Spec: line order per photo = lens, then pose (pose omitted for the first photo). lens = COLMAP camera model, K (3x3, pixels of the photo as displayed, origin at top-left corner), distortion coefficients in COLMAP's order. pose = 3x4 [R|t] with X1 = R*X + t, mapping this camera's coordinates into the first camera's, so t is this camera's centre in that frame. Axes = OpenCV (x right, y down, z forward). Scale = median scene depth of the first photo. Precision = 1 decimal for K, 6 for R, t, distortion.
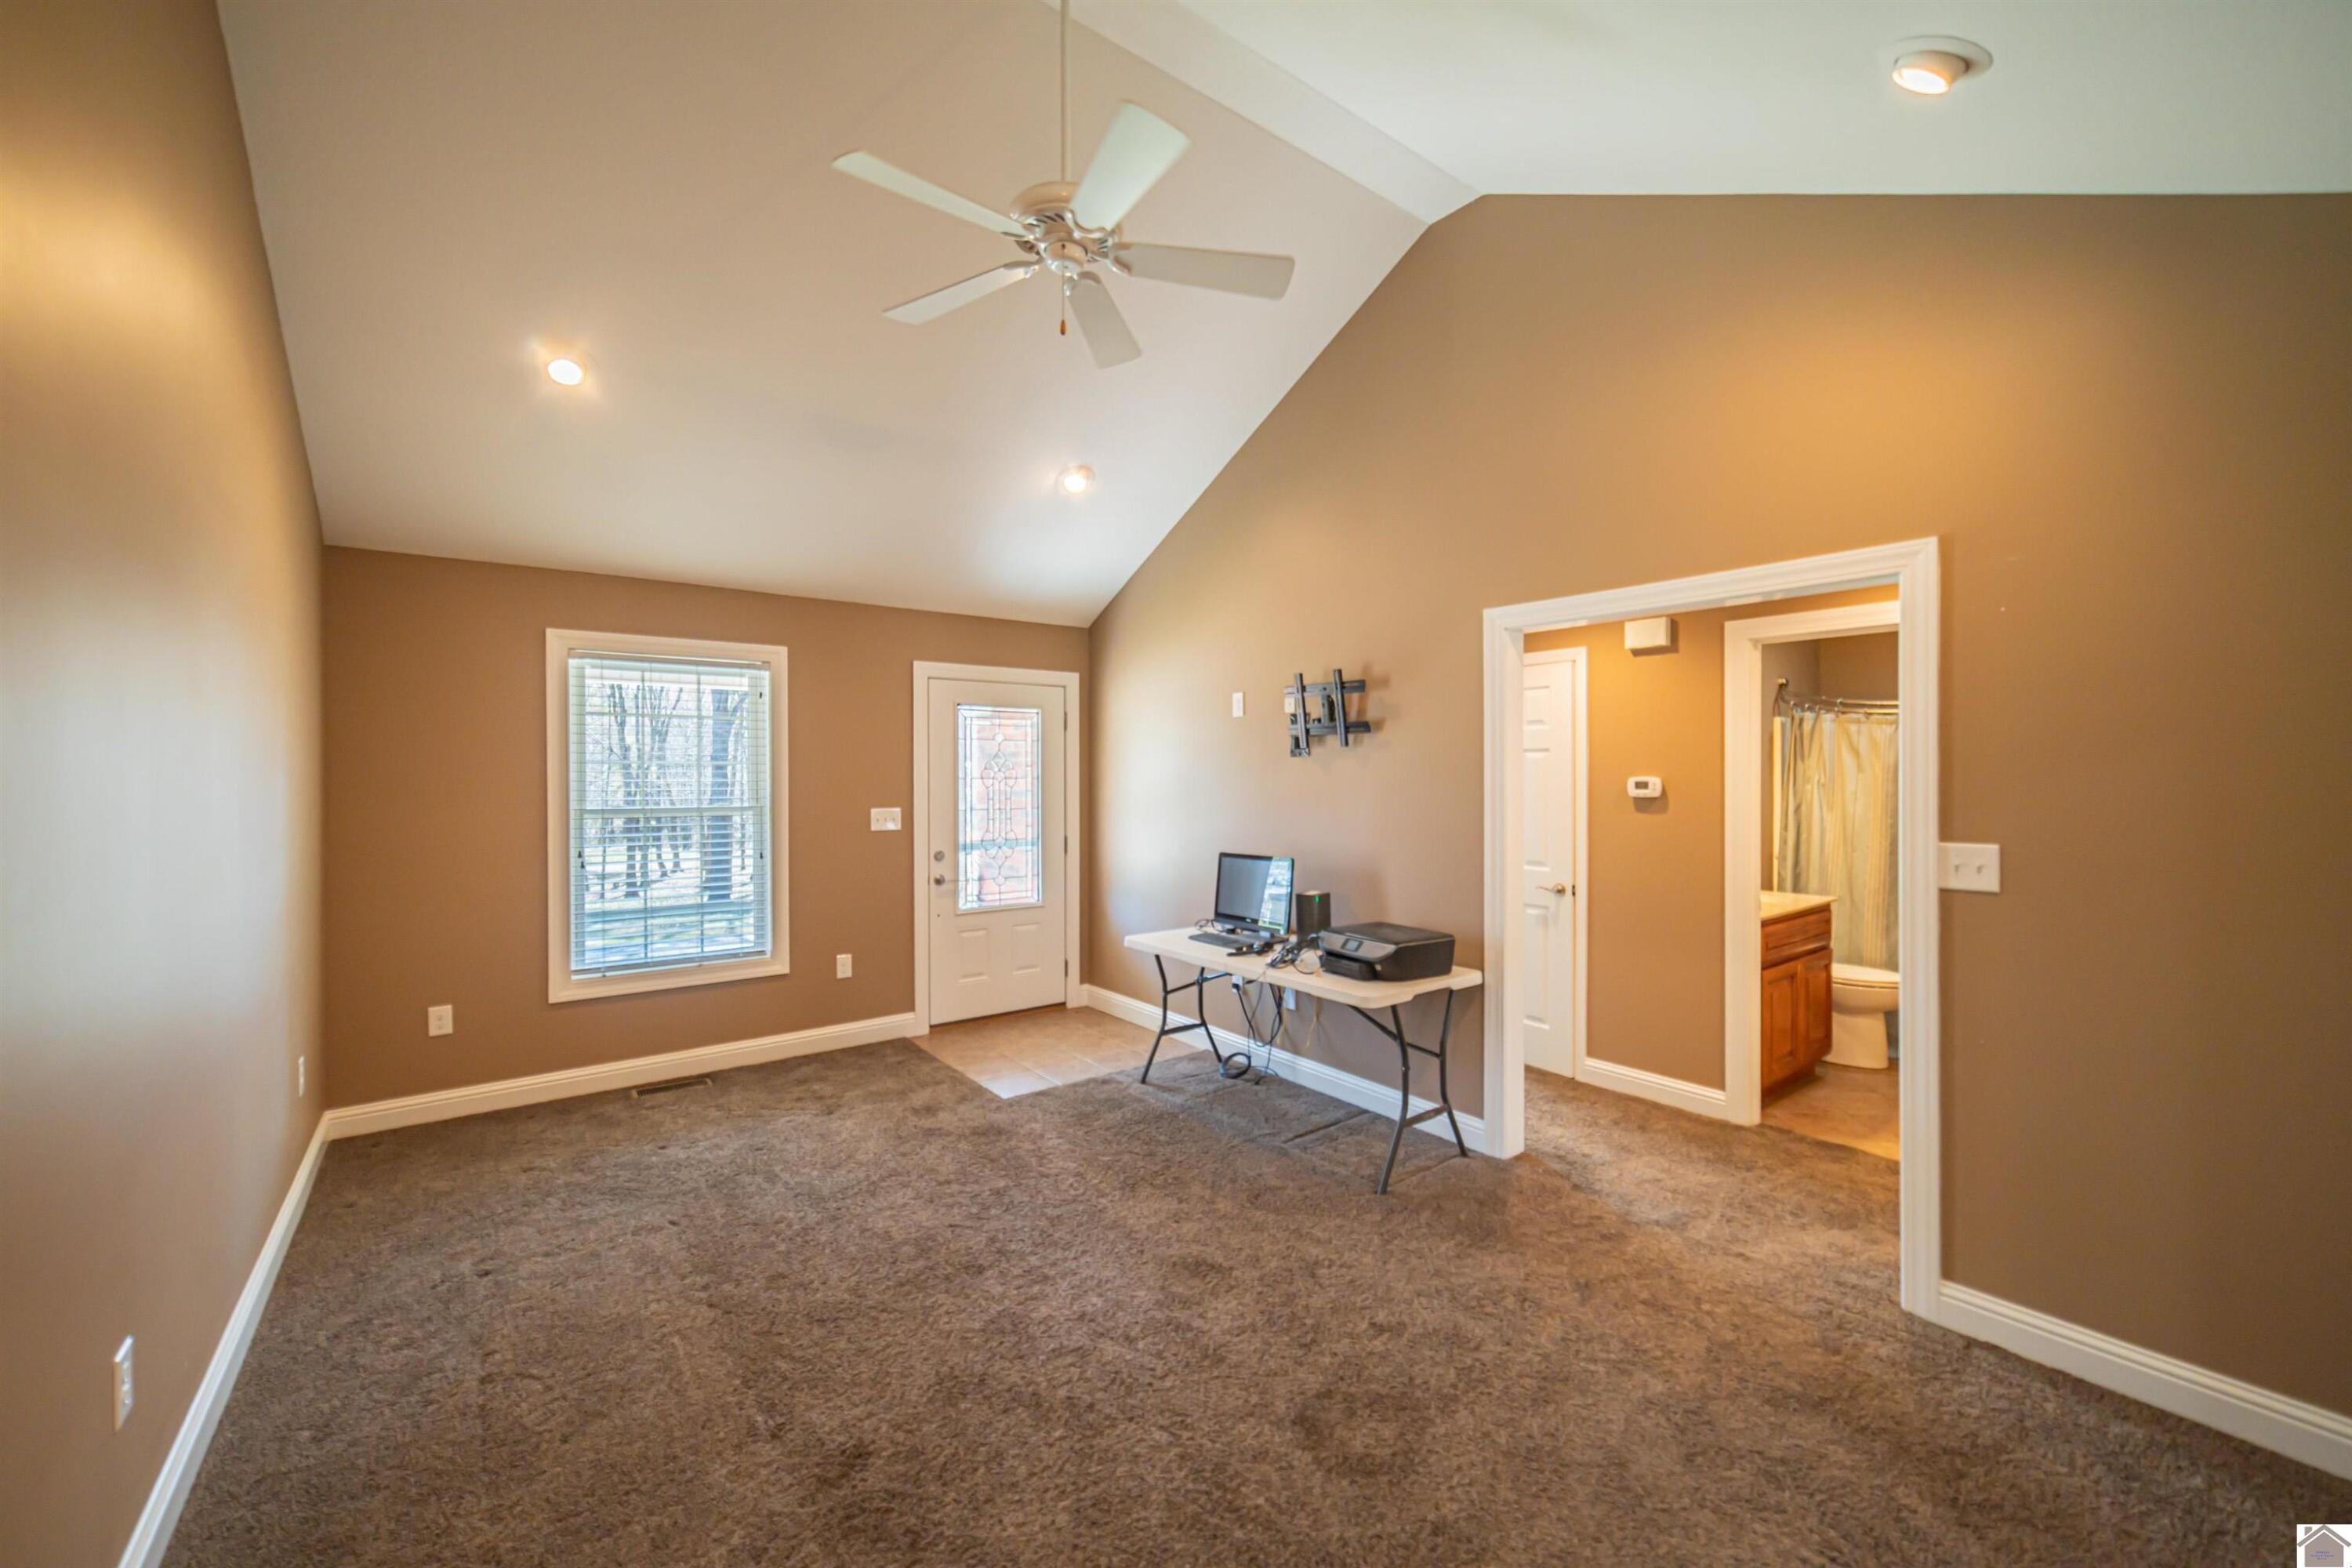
lens RADIAL K [[925.9, 0, 1176.0], [0, 925.9, 784.0], [0, 0, 1]] dist [-0.001744, 0.000186]
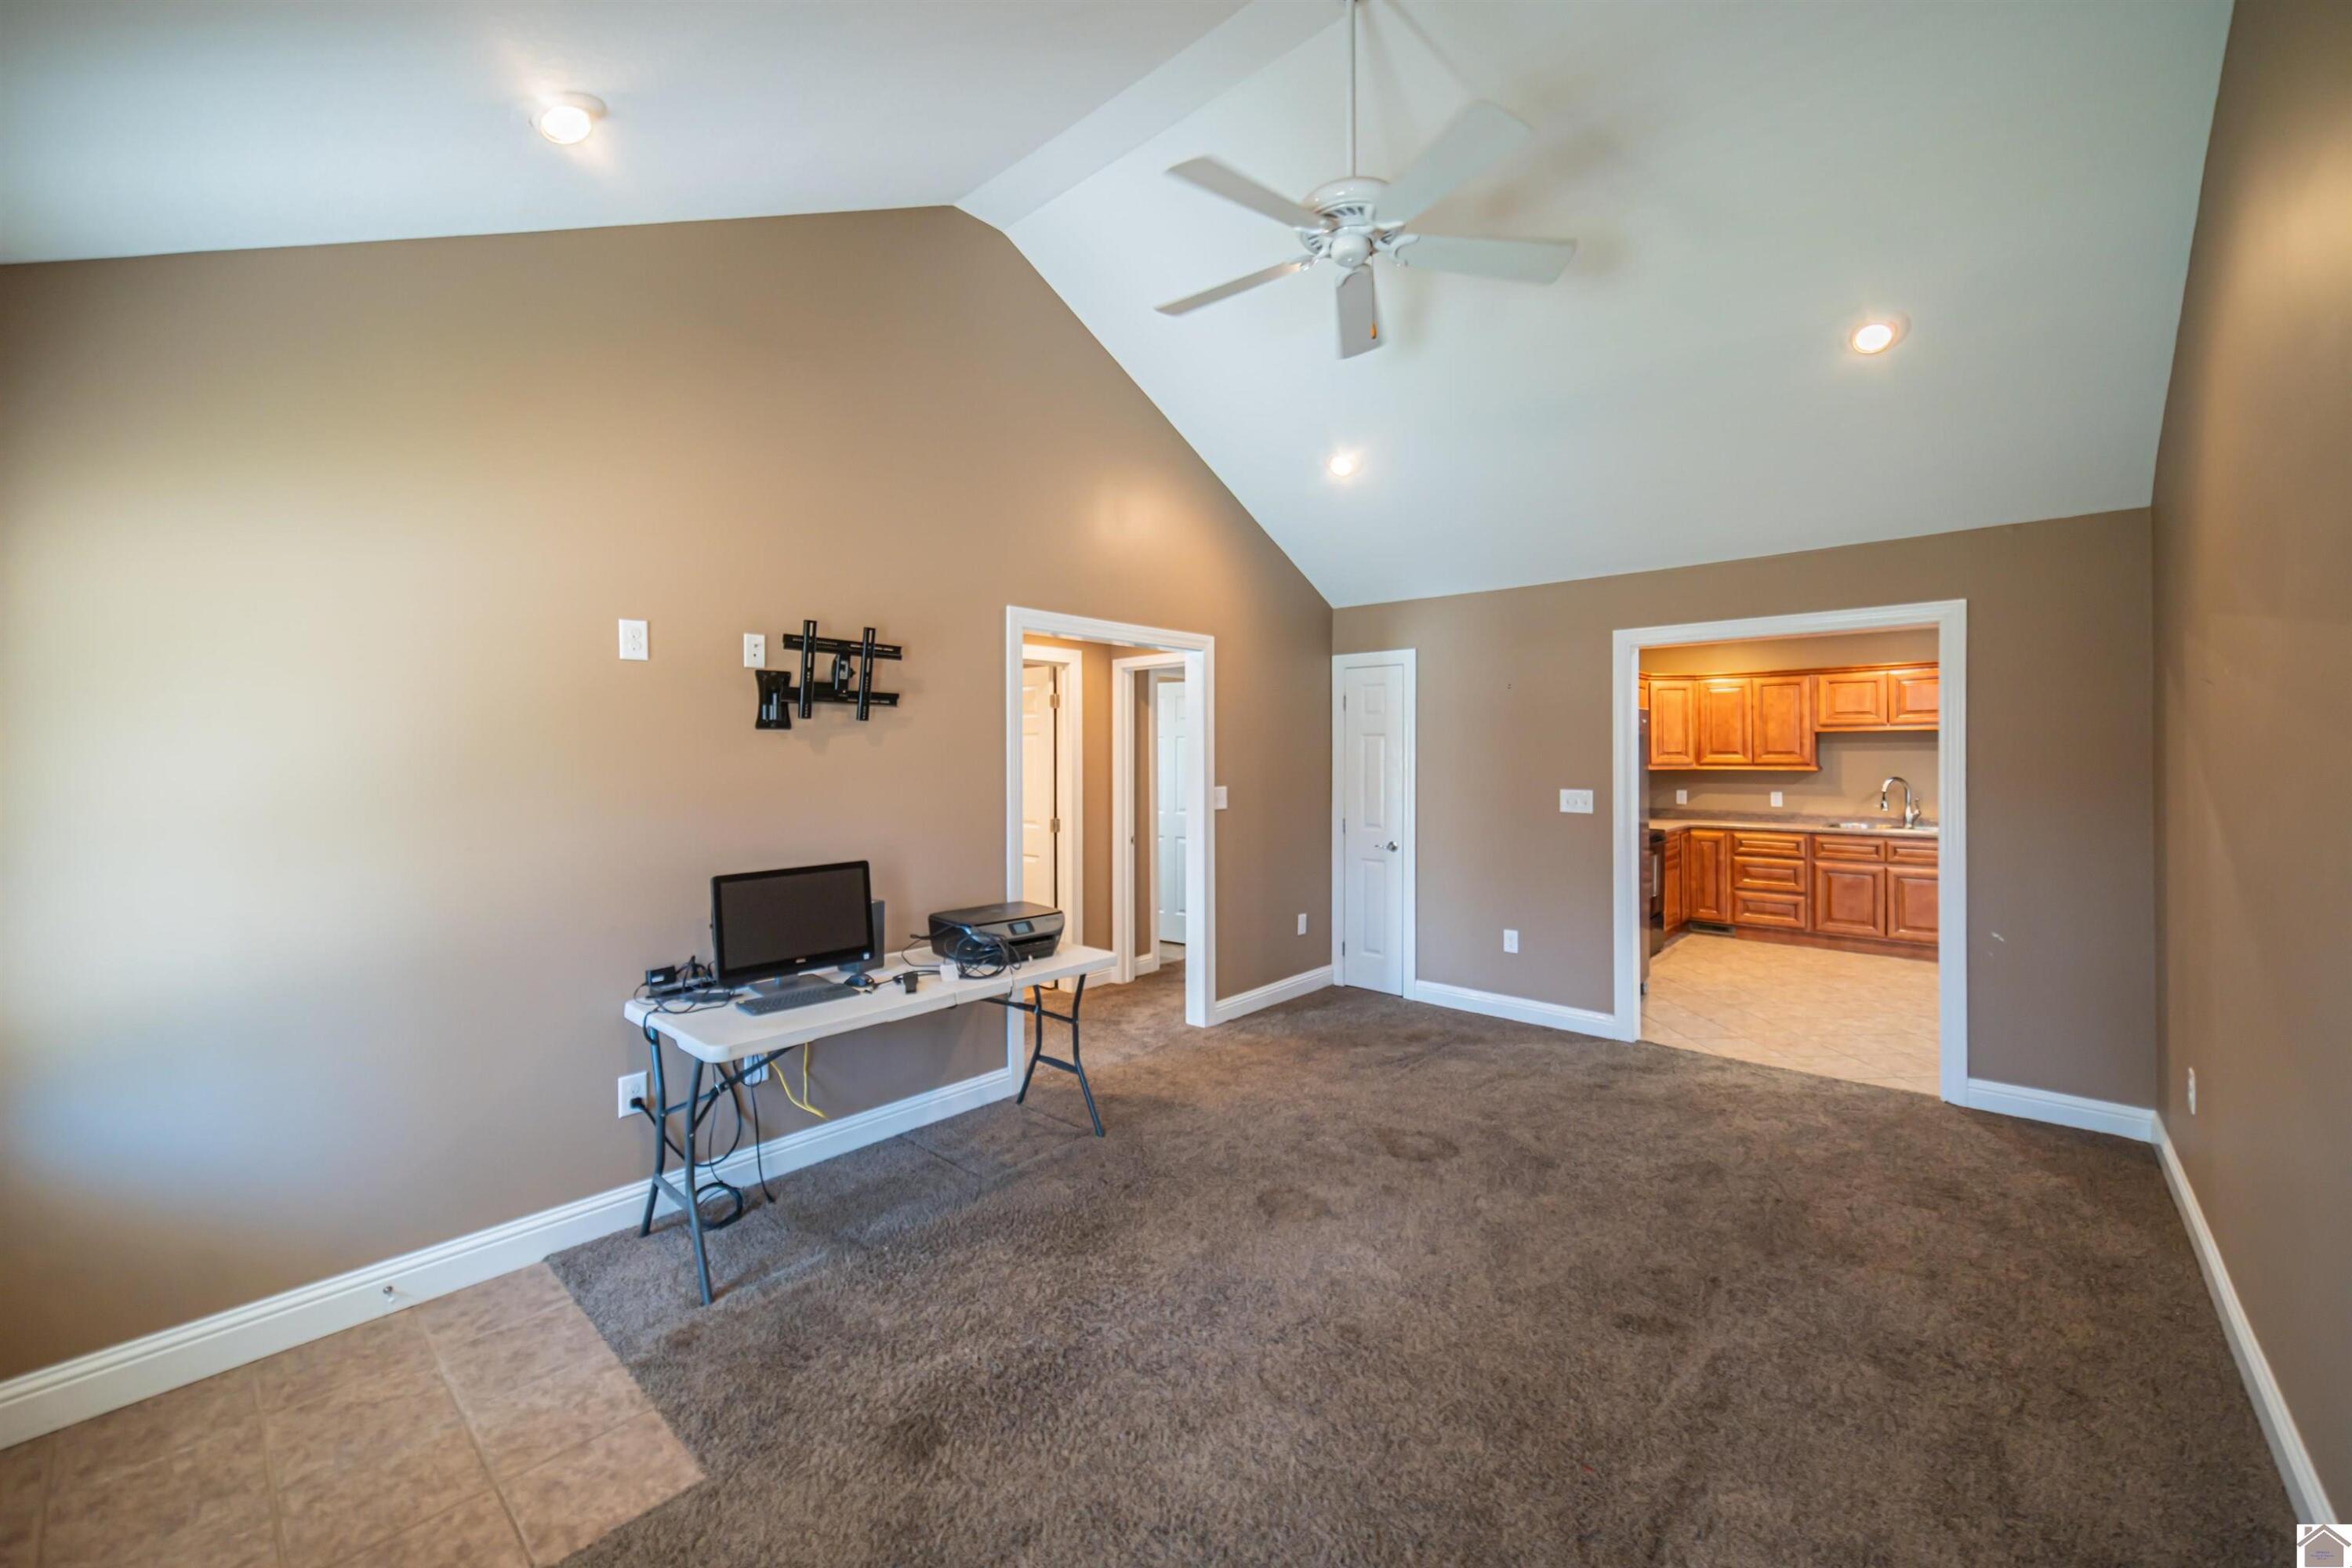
lens RADIAL K [[914.1, 0, 1187.9], [0, 914.1, 749.9], [0, 0, 1]] dist [-0.001570, -0.000042]
pose [[-0.201165, 0.002645, 0.979554, -0.666449], [0.008440, 0.999964, -0.000966, -0.010702], [-0.979521, 0.008073, -0.201180, 0.859525]]
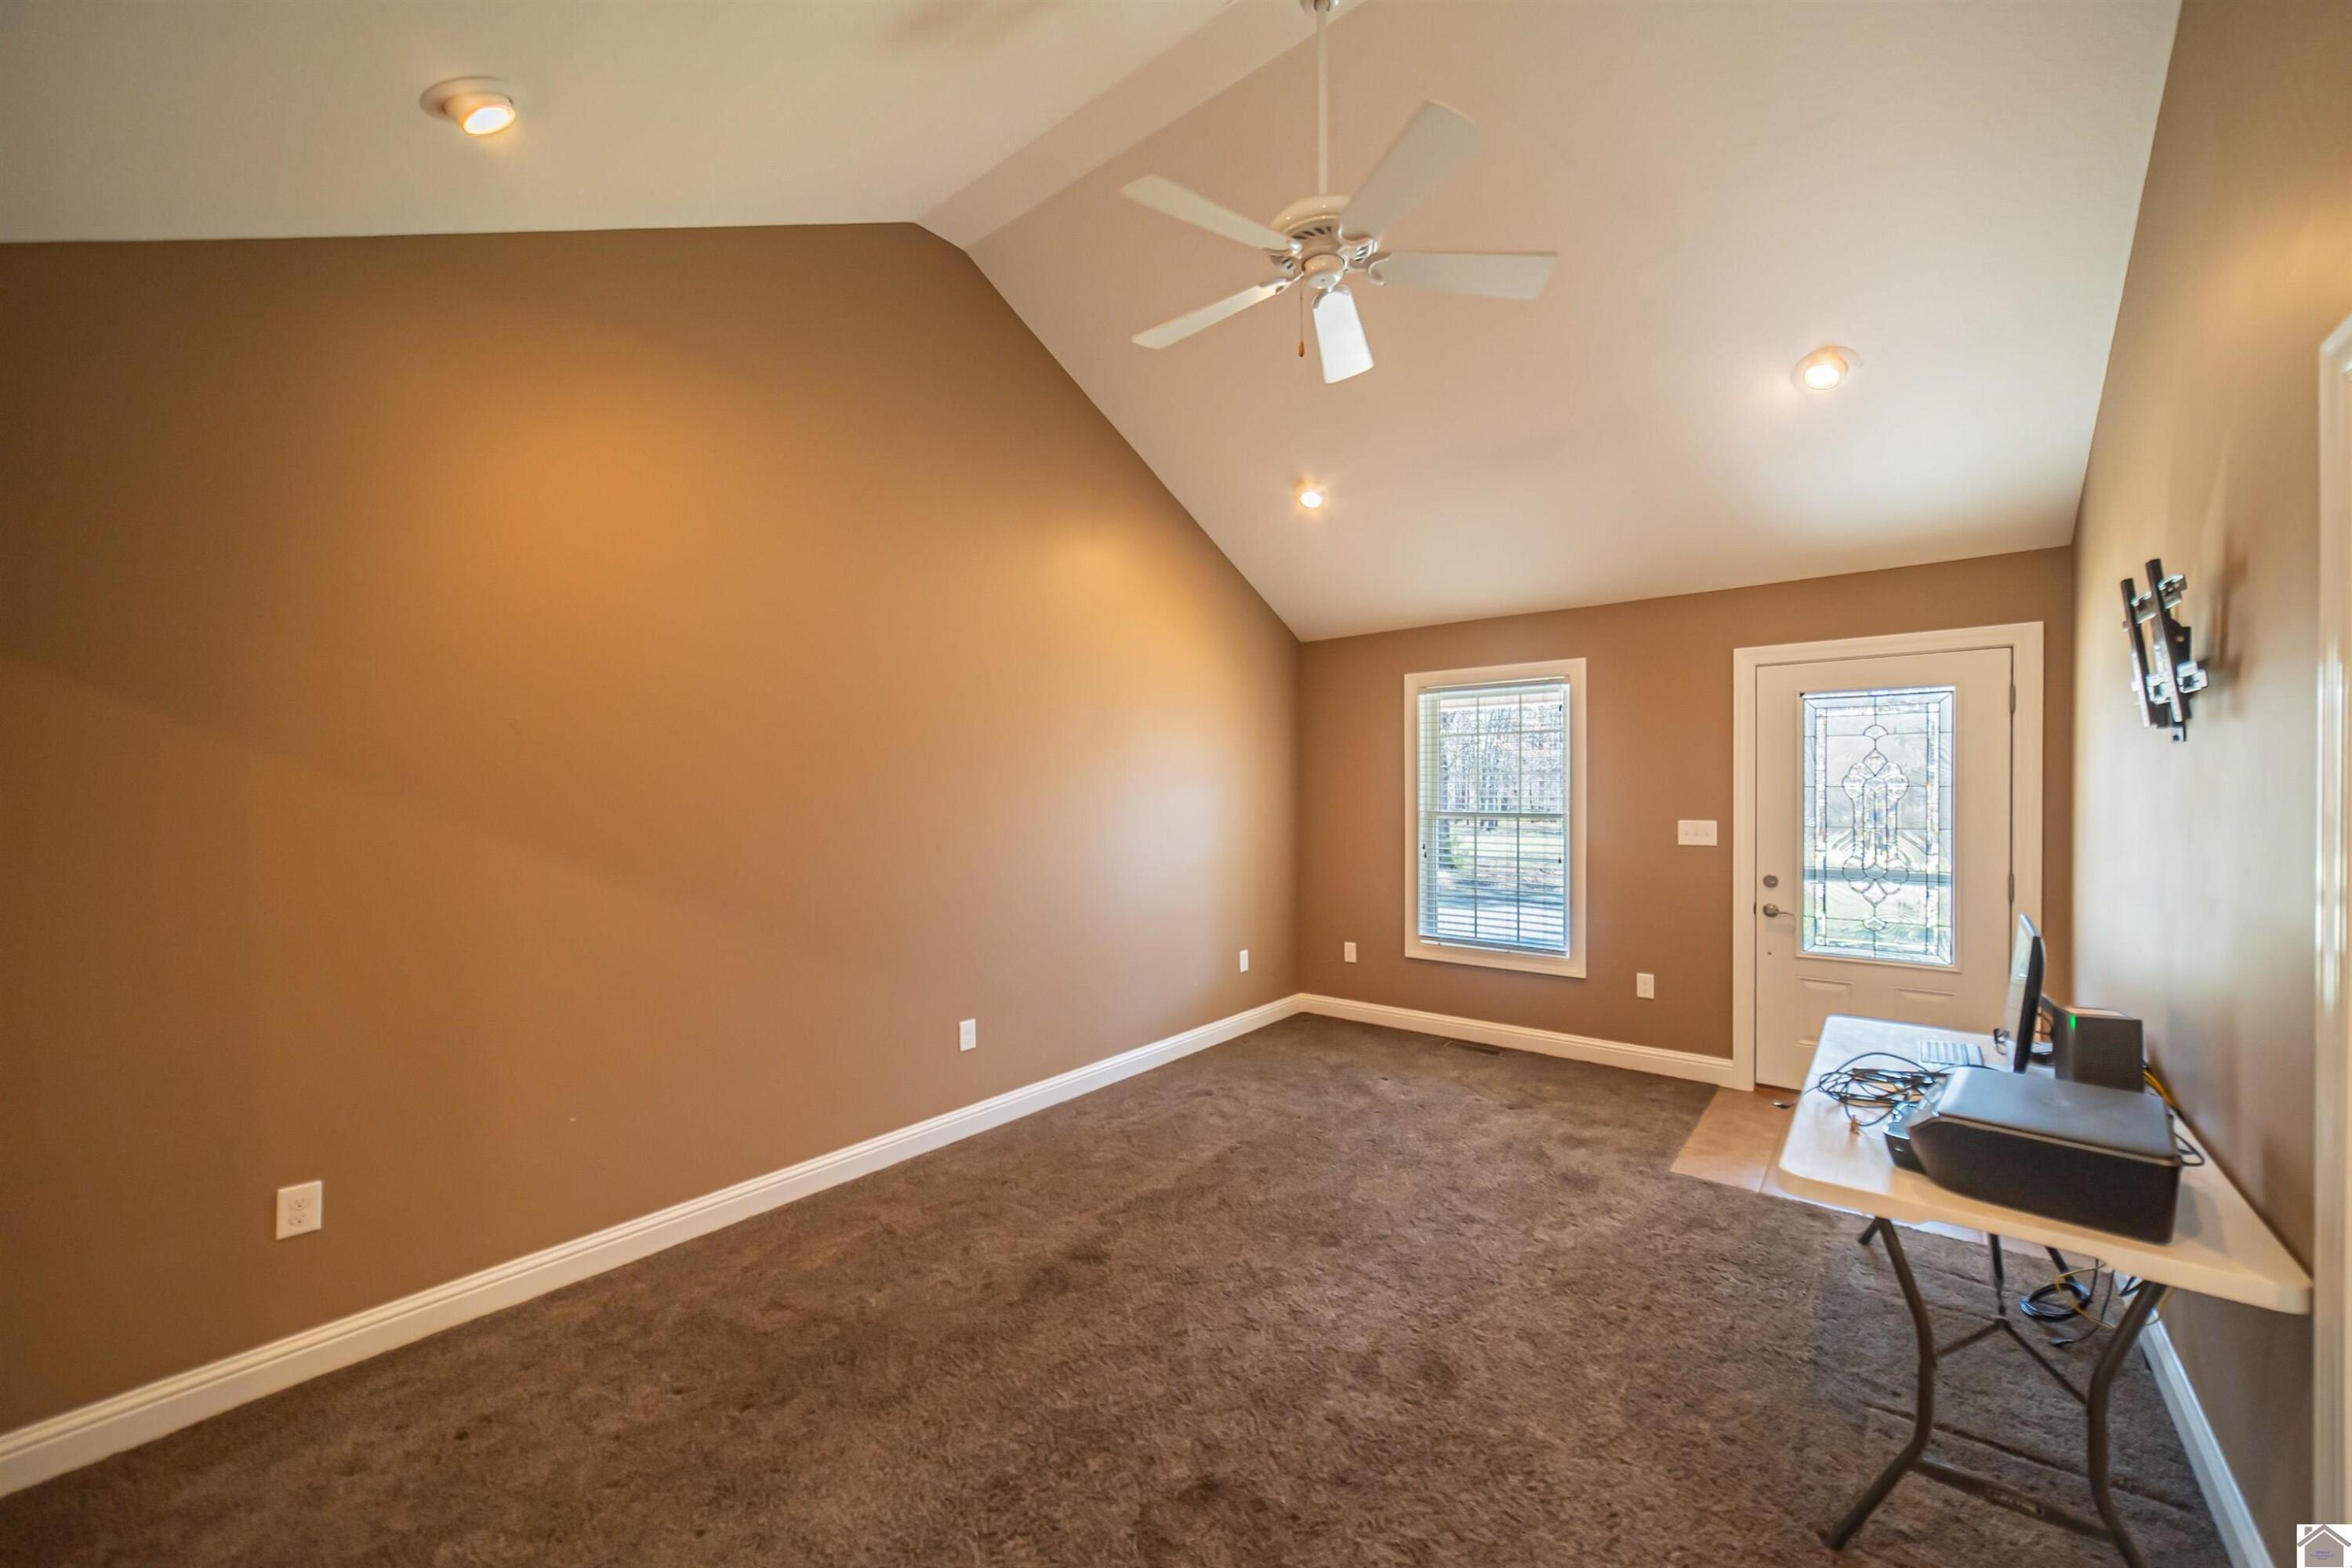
lens RADIAL K [[892.8, 0, 1177.3], [0, 892.8, 794.6], [0, 0, 1]] dist [0.000538, 0.000321]
pose [[0.233447, 0.006948, -0.972345, 0.493820], [-0.005423, 0.999968, 0.005843, -0.000950], [0.972354, 0.003909, 0.233477, 0.382767]]
